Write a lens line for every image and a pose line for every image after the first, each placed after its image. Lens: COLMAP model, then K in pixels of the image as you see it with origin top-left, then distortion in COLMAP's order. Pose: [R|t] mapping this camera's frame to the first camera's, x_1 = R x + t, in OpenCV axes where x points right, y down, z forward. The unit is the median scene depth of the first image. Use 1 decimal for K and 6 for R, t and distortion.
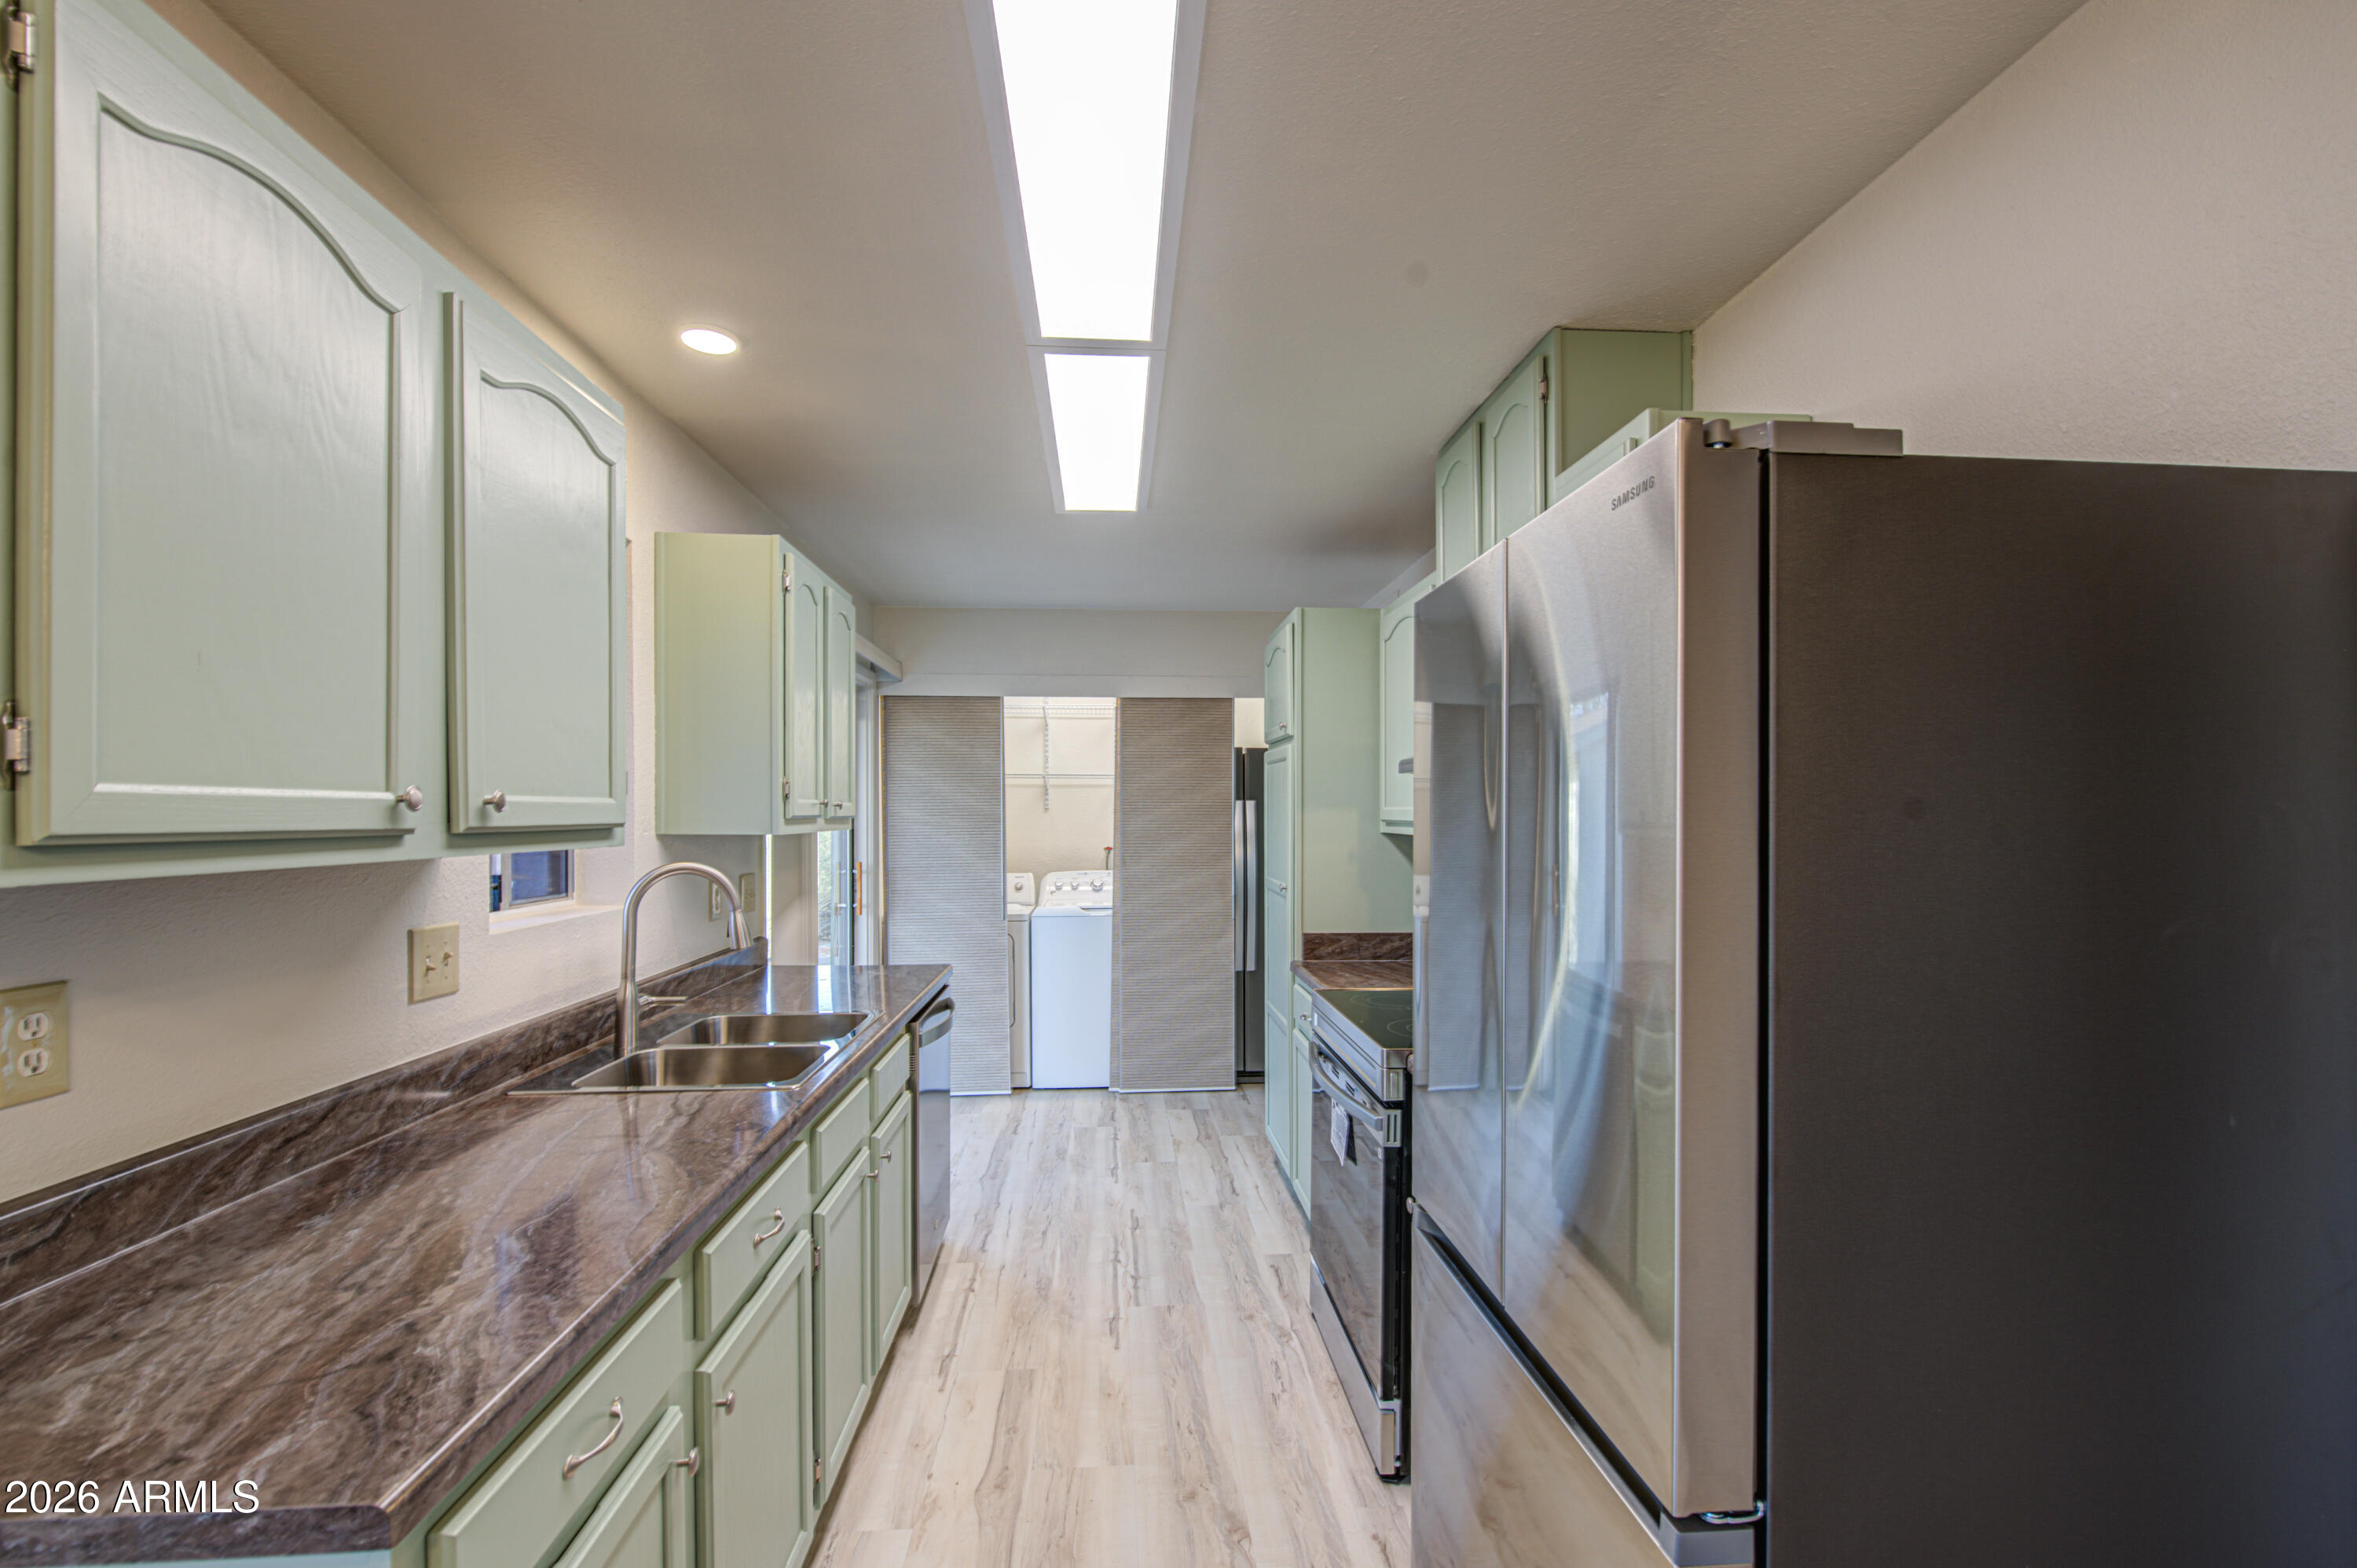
lens RADIAL K [[1022.6, 0, 1185.7], [0, 1022.6, 814.9], [0, 0, 1]] dist [0.000484, -0.001085]
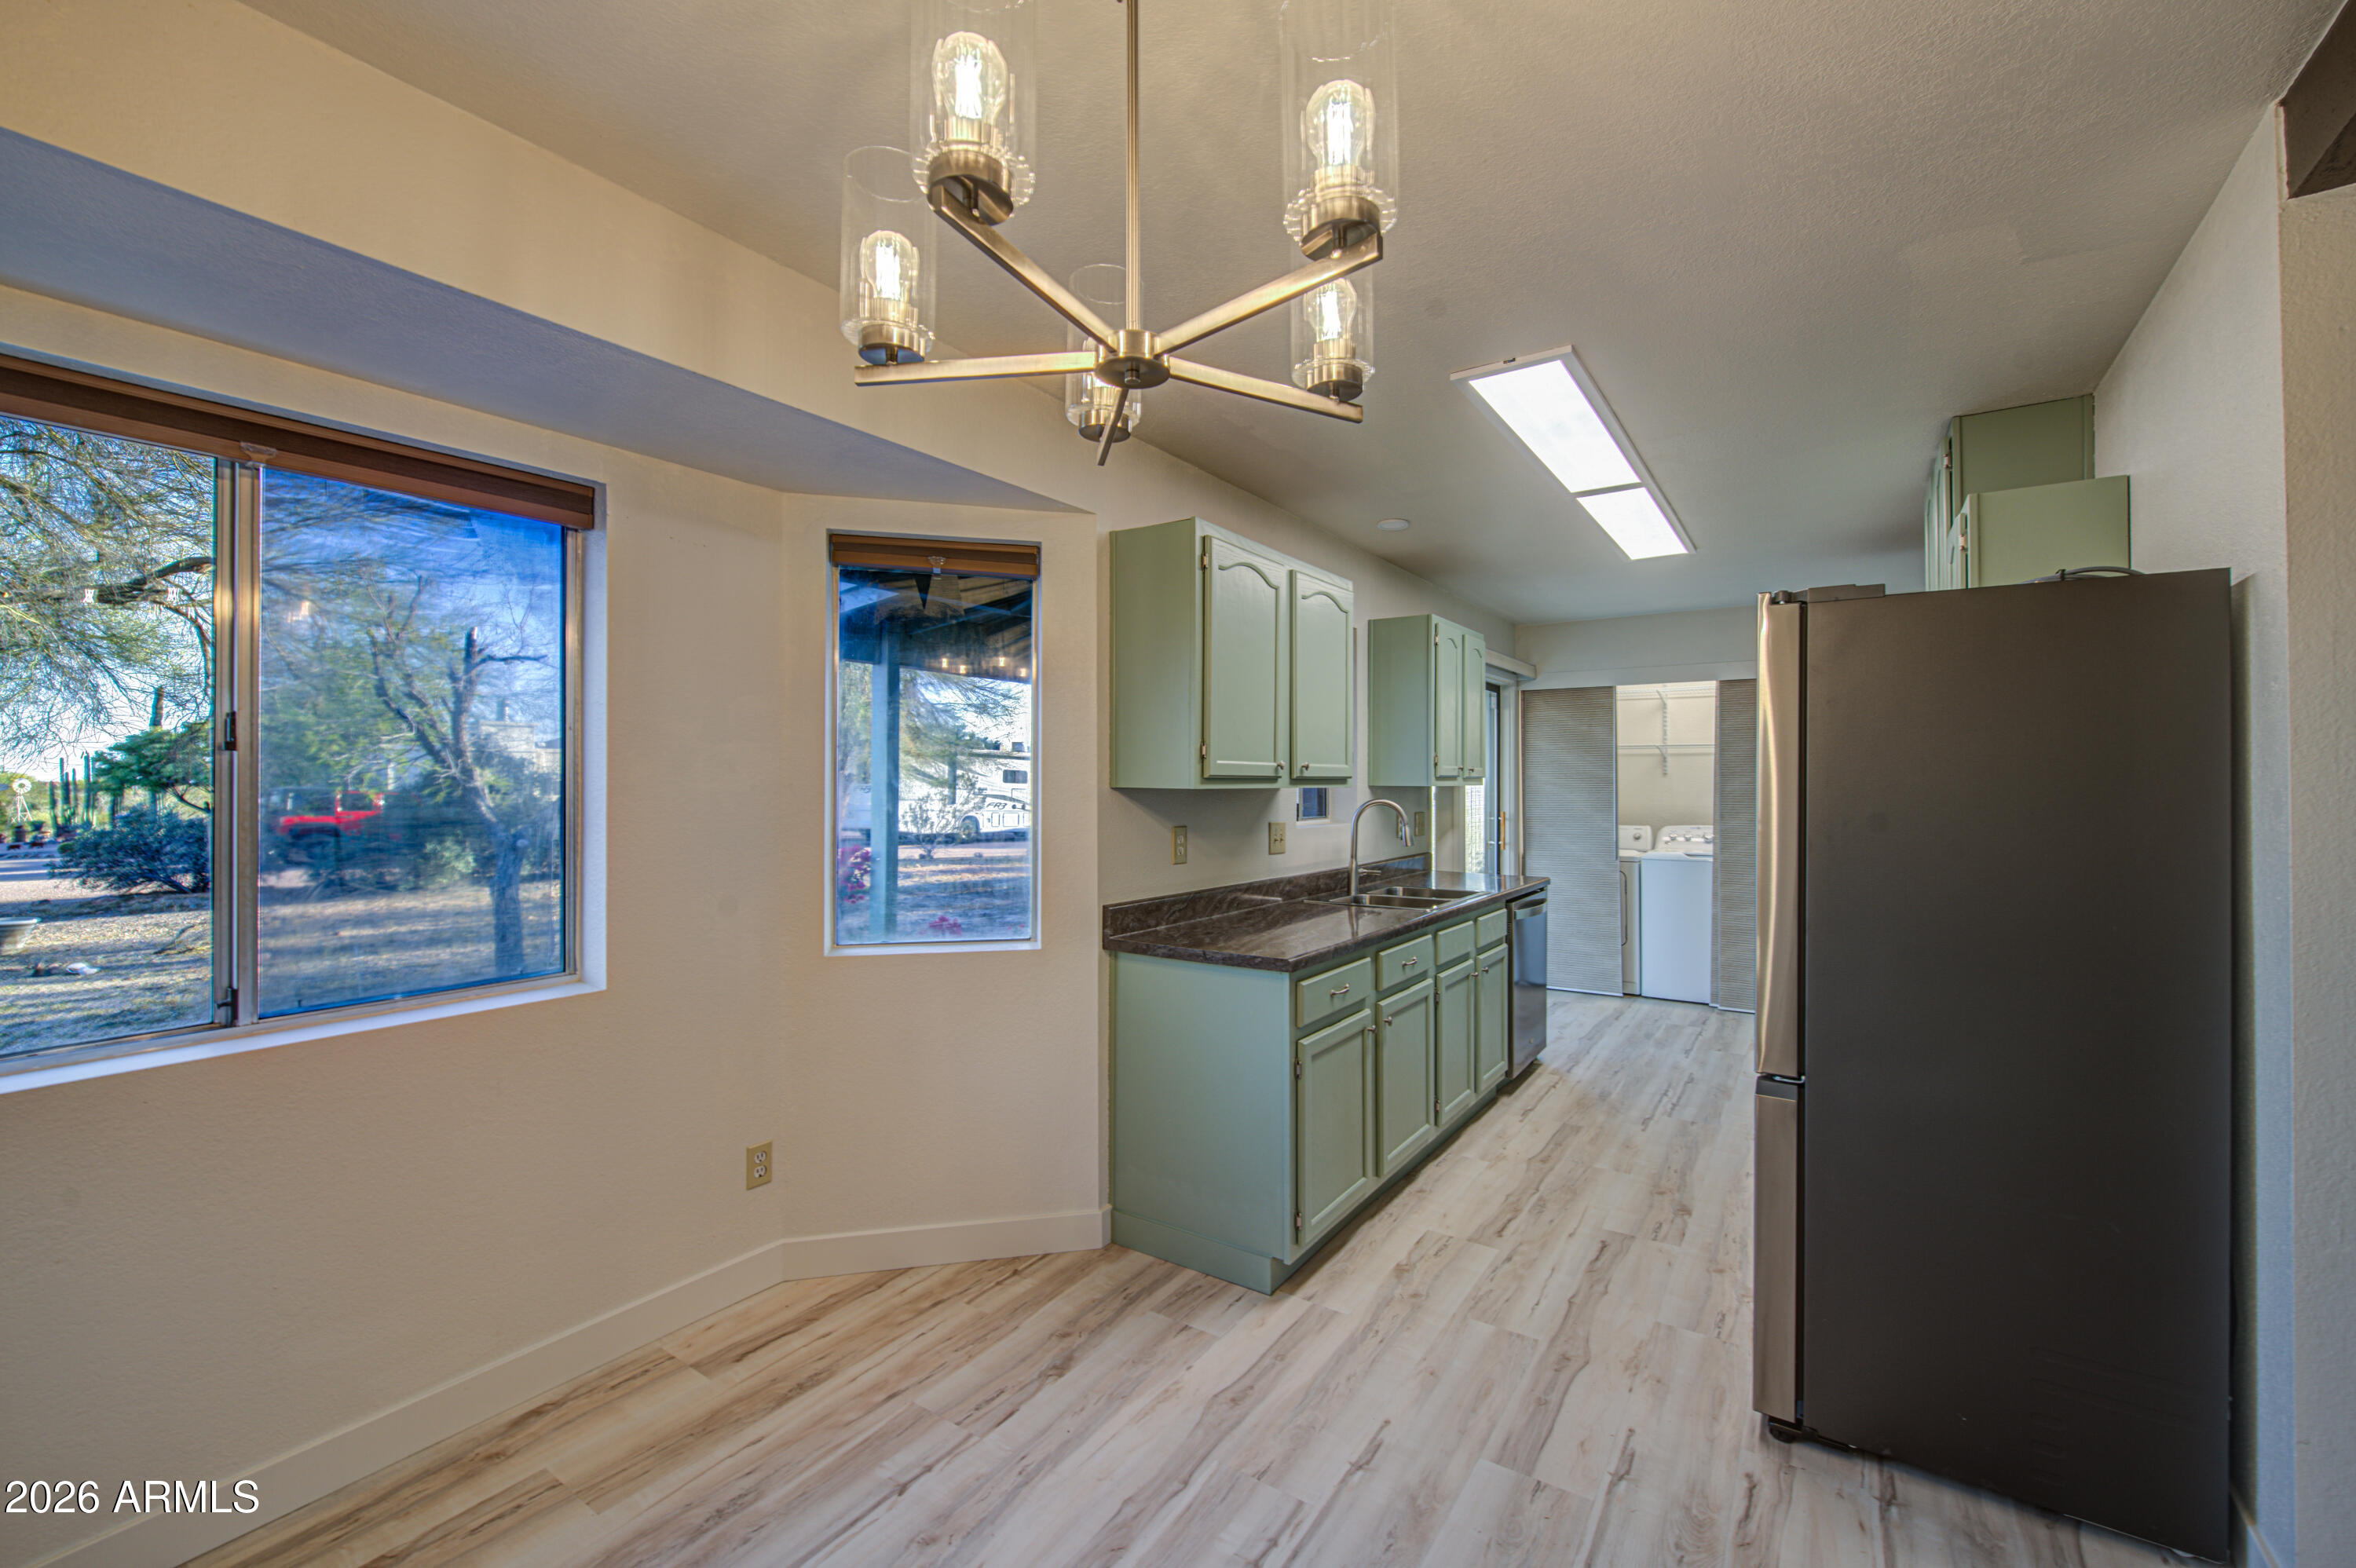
lens RADIAL K [[976.0, 0, 1188.4], [0, 976.0, 779.8], [0, 0, 1]] dist [-0.003677, -0.000395]
pose [[0.782341, 0.001252, -0.622849, 0.322979], [-0.003886, 0.999988, -0.002871, 0.015666], [0.622838, 0.004667, 0.782337, -0.574778]]
